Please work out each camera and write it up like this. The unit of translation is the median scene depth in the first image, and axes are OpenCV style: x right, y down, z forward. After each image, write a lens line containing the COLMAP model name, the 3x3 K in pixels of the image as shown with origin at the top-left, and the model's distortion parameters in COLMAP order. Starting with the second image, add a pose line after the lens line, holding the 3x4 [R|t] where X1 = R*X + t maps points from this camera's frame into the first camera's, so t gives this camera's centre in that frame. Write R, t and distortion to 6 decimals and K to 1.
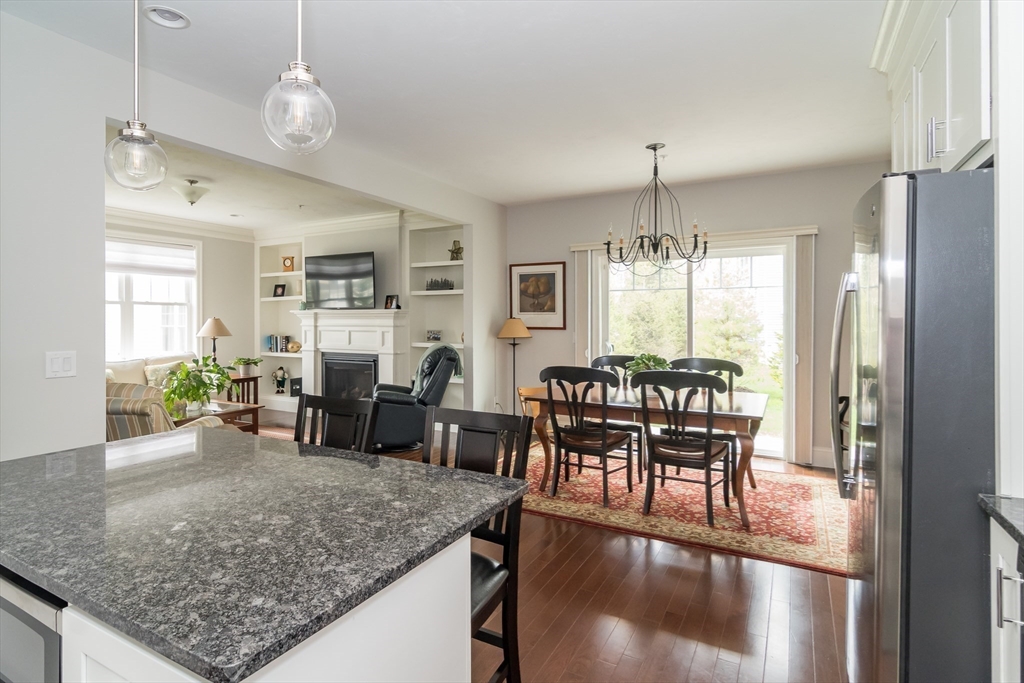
lens RADIAL K [[529.1, 0, 475.0], [0, 529.1, 320.4], [0, 0, 1]] dist [-0.001613, 0.000033]
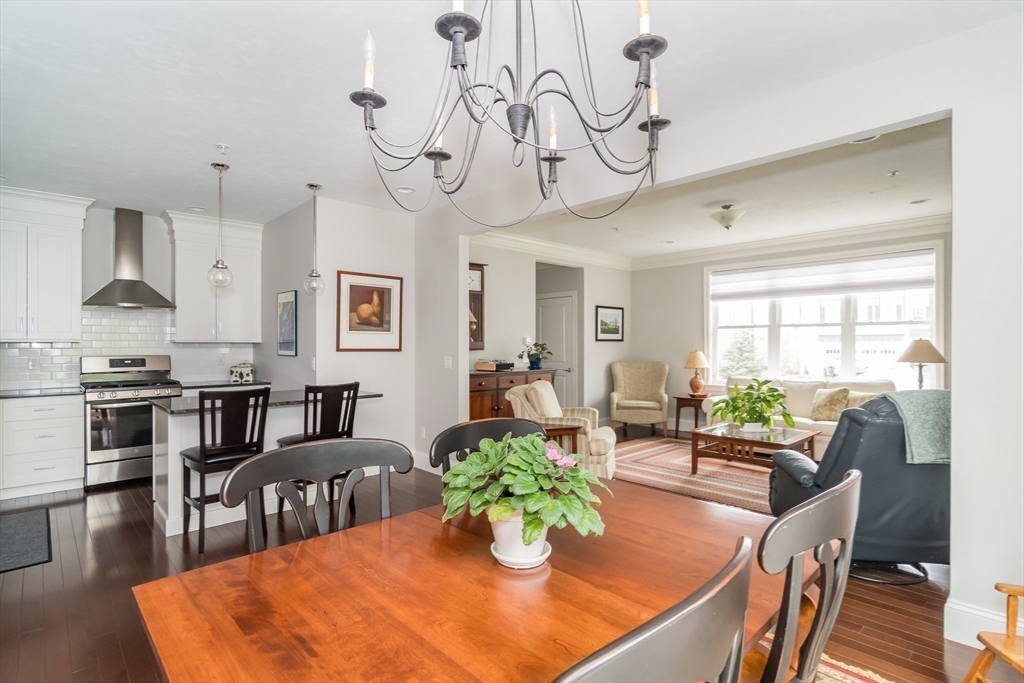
lens RADIAL K [[513.9, 0, 509.1], [0, 513.9, 343.8], [0, 0, 1]] dist [-0.008296, 0.001651]
pose [[-0.293166, -0.000057, -0.956062, 0.506822], [0.000992, 0.999999, -0.000363, 0.003198], [0.956061, -0.001055, -0.293166, 0.831287]]
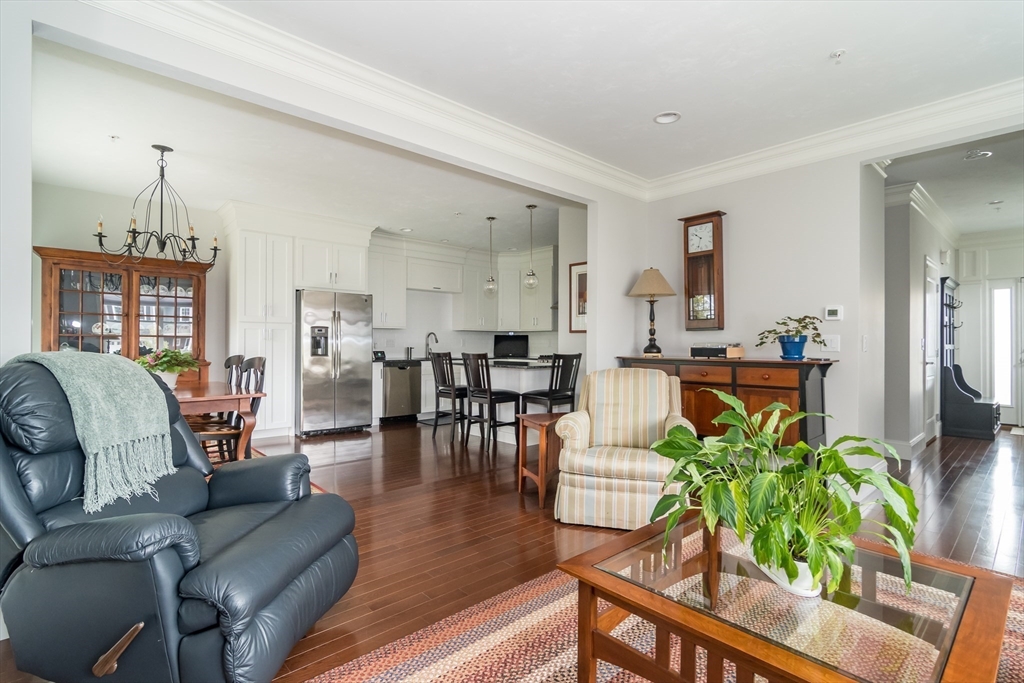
lens RADIAL K [[492.0, 0, 507.9], [0, 492.0, 345.9], [0, 0, 1]] dist [-0.003489, 0.001502]
pose [[-0.948594, -0.005132, 0.316453, -0.465985], [-0.004669, 0.999987, 0.002221, 0.042138], [-0.316460, 0.000630, -0.948606, 1.291844]]
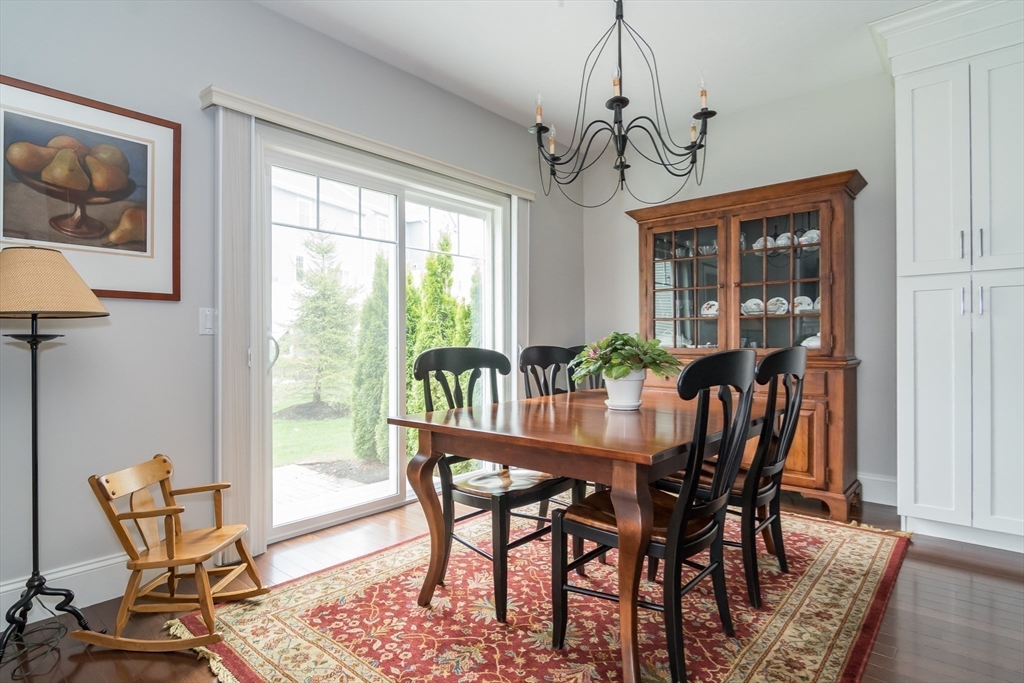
lens RADIAL K [[541.4, 0, 508.2], [0, 541.4, 340.3], [0, 0, 1]] dist [-0.011100, 0.000884]
pose [[0.194692, -0.001936, 0.980862, -0.188785], [0.008233, 0.999966, 0.000340, 0.054165], [-0.980830, 0.008010, 0.194702, 0.762924]]
